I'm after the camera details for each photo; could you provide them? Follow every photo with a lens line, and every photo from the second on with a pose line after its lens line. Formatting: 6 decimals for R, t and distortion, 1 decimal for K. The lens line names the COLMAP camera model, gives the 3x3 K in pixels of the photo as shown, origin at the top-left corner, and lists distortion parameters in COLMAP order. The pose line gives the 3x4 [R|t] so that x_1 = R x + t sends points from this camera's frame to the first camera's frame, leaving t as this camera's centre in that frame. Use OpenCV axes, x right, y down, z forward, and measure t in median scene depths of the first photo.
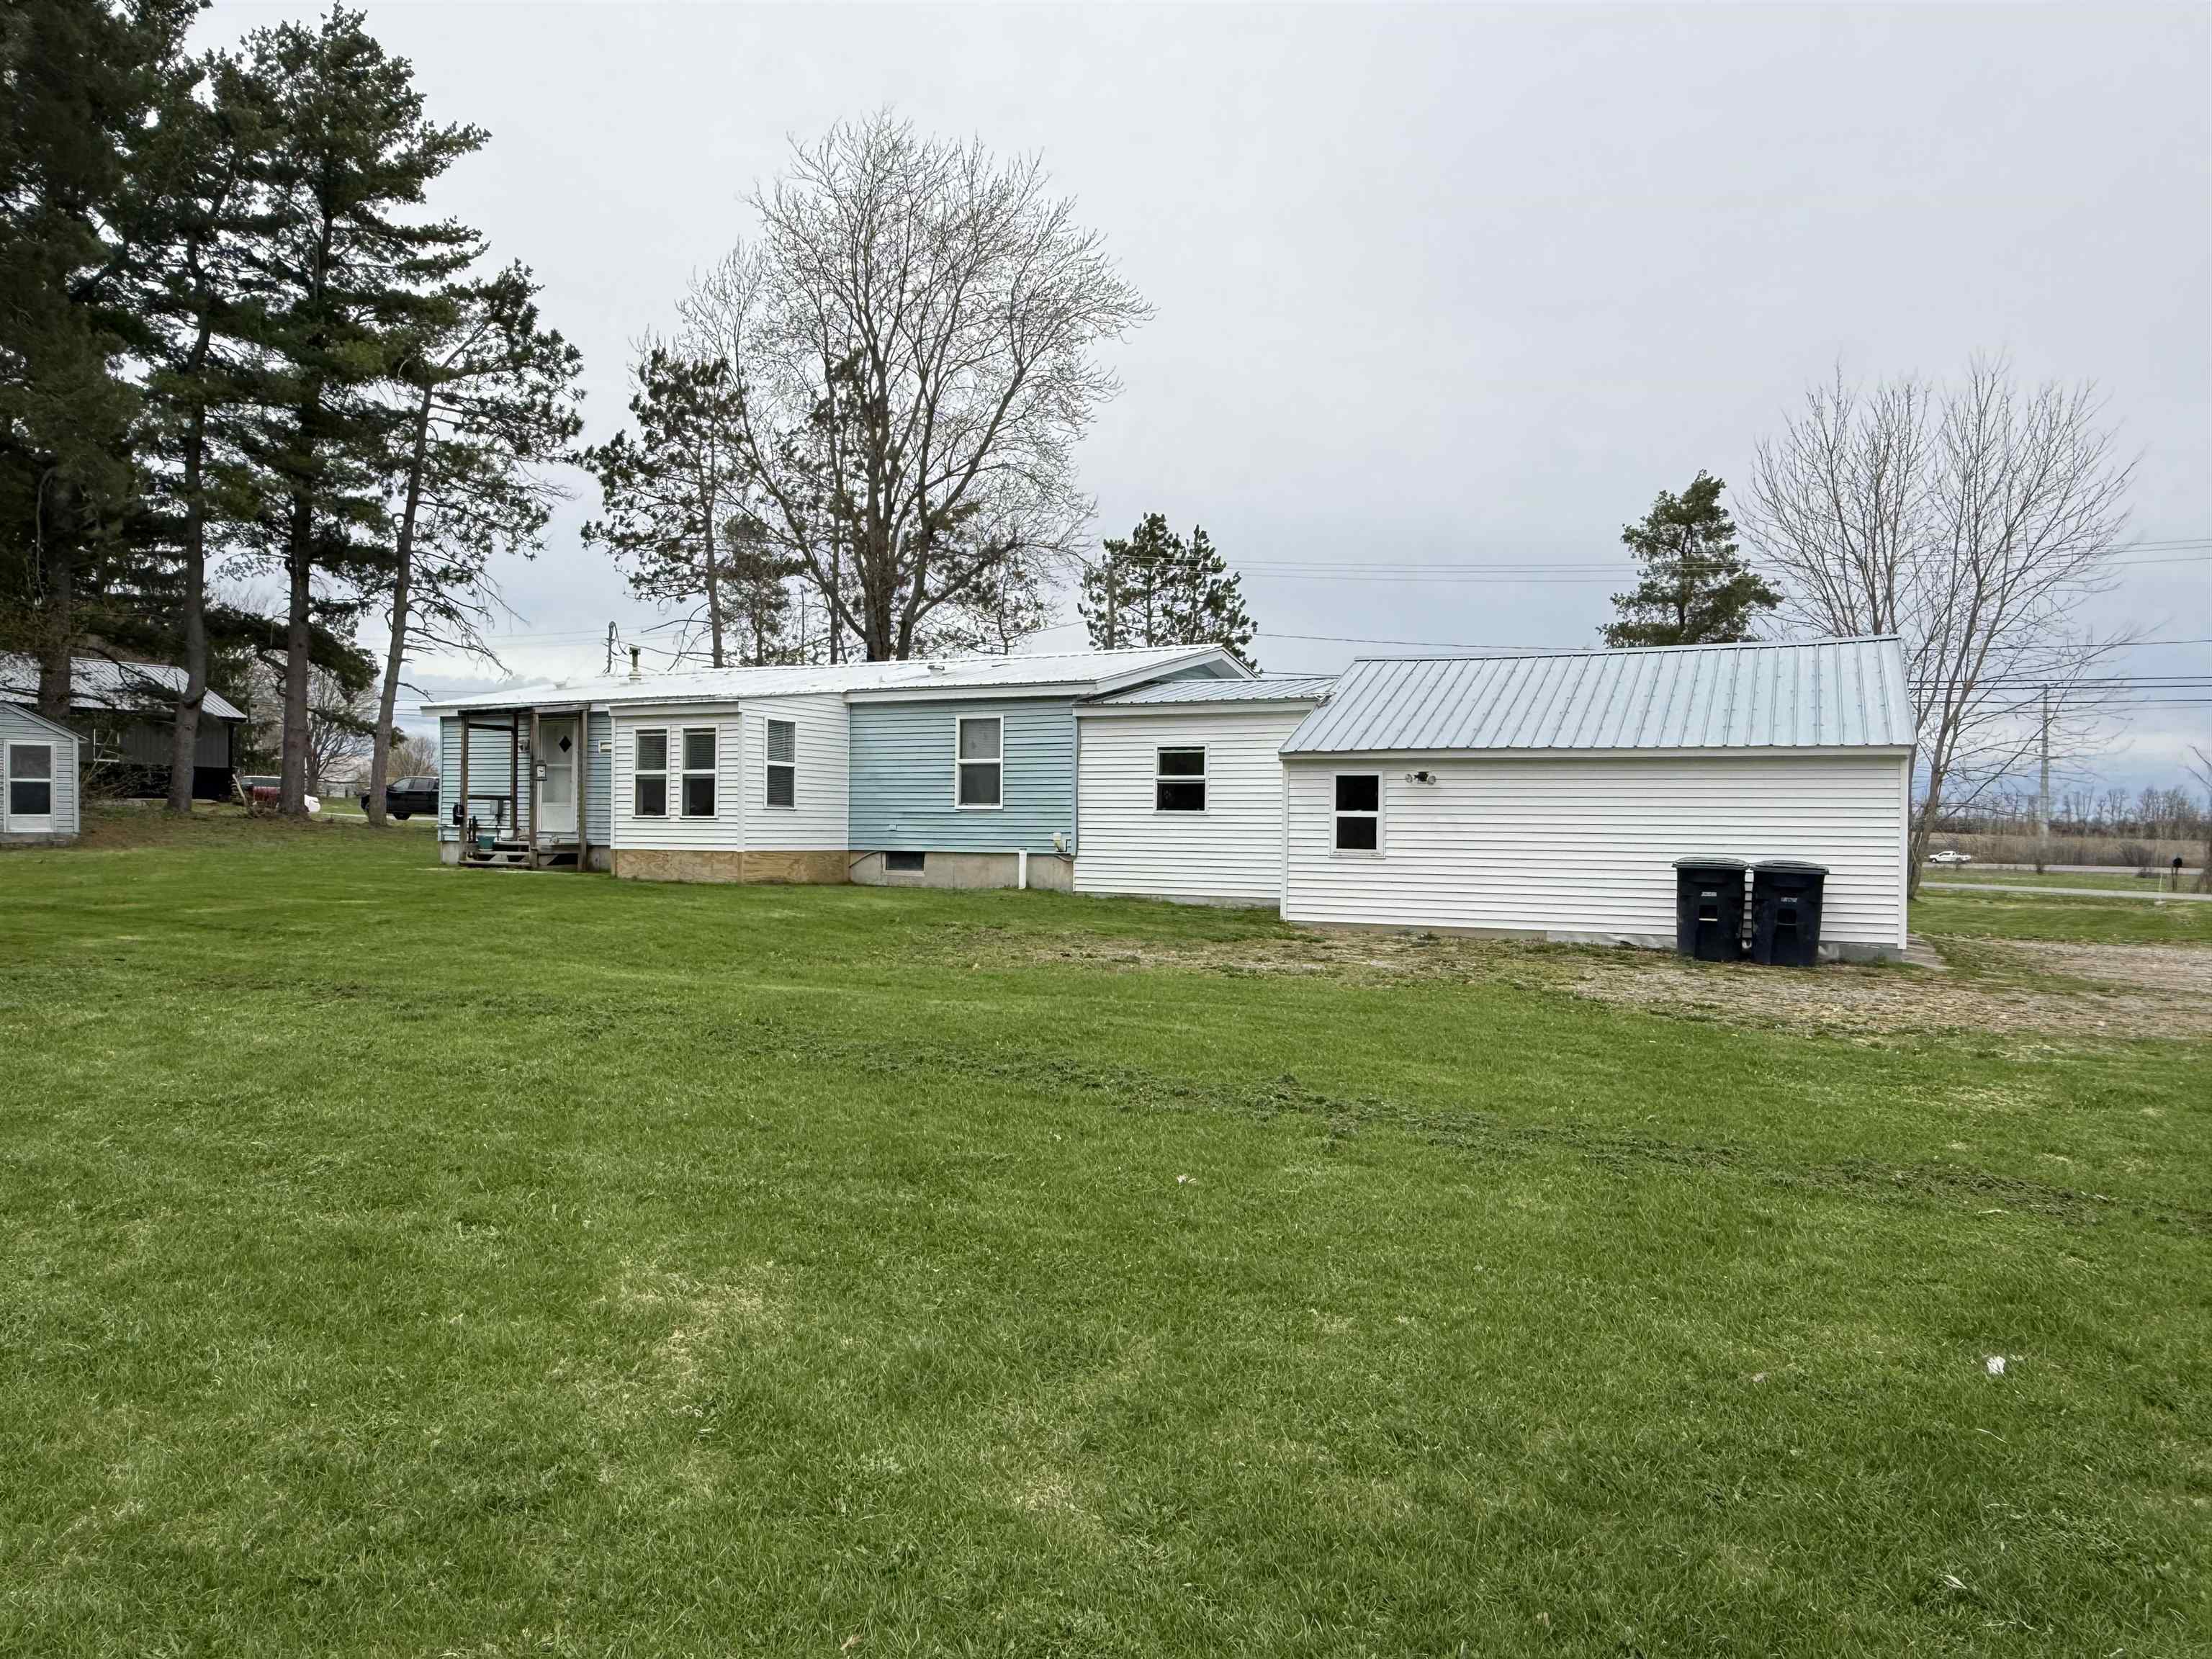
lens RADIAL K [[1520.9, 0, 1107.8], [0, 1520.9, 829.4], [0, 0, 1]] dist [-0.000703, -0.001224]
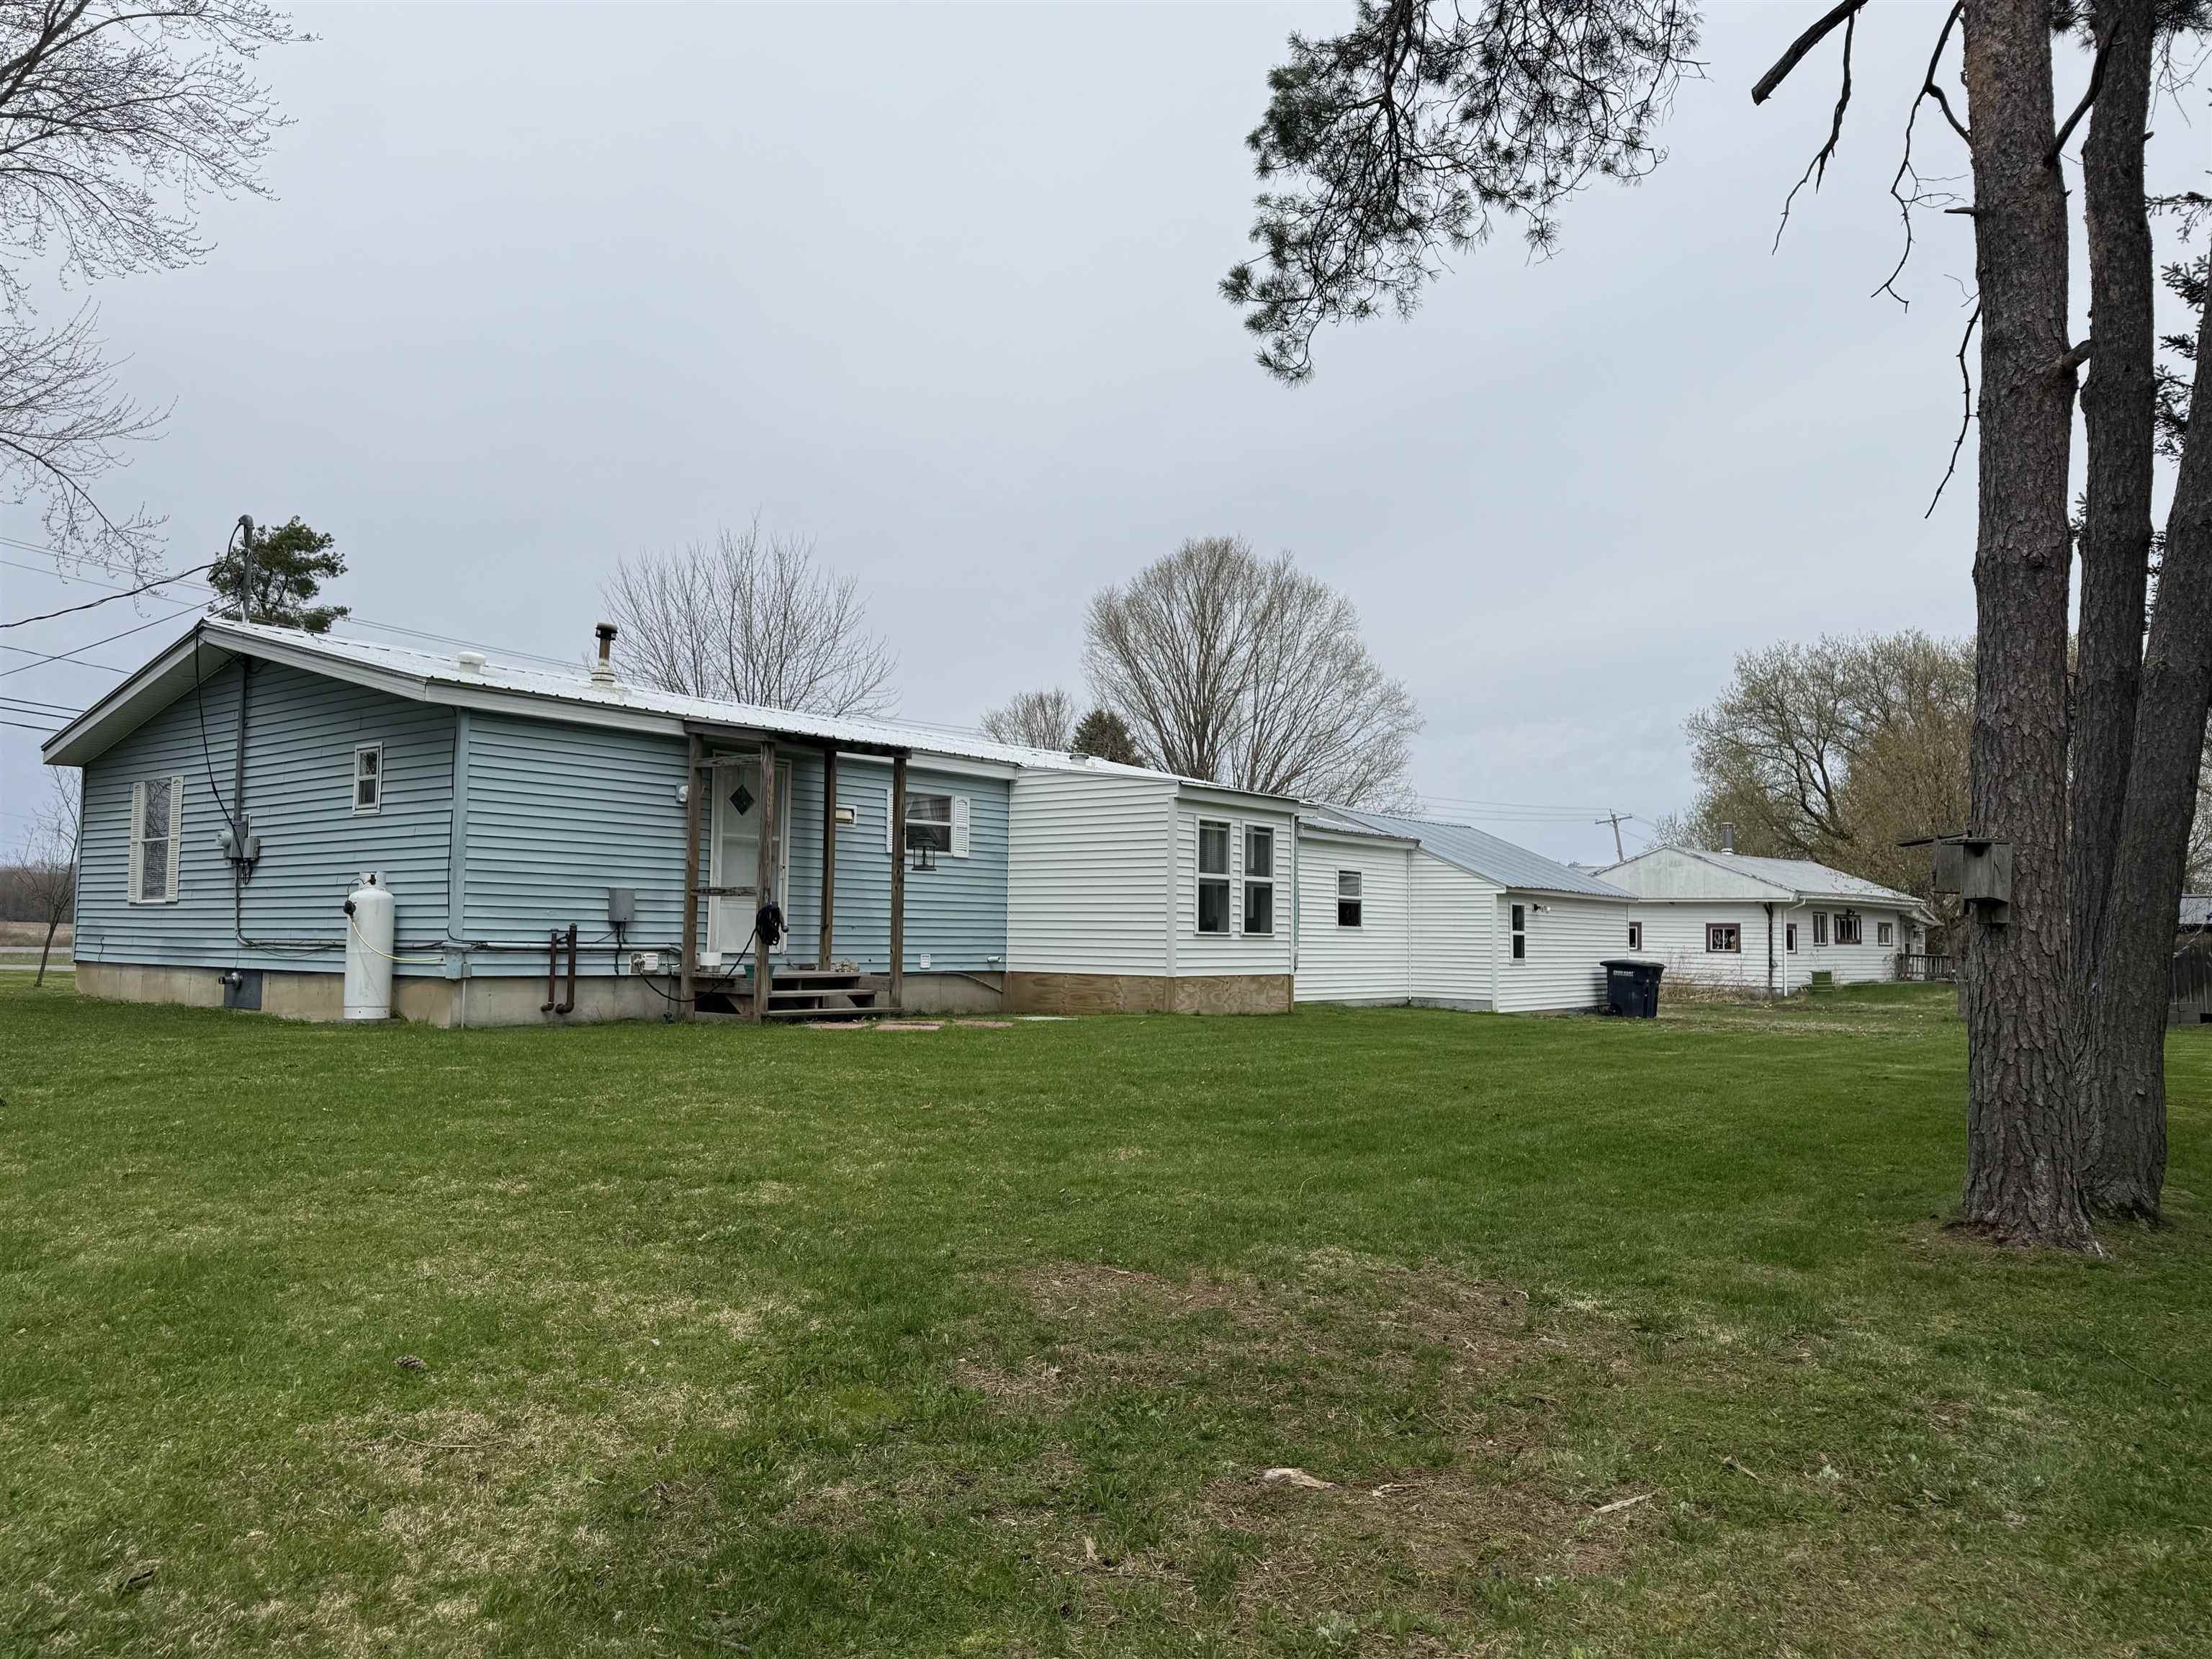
lens RADIAL K [[1622.3, 0, 1108.3], [0, 1622.3, 830.6], [0, 0, 1]] dist [0.064390, 0.000967]
pose [[0.181258, 0.053874, 0.981959, -1.149602], [-0.013651, 0.998540, -0.052264, -0.017073], [-0.983341, -0.003932, 0.181729, 0.920414]]
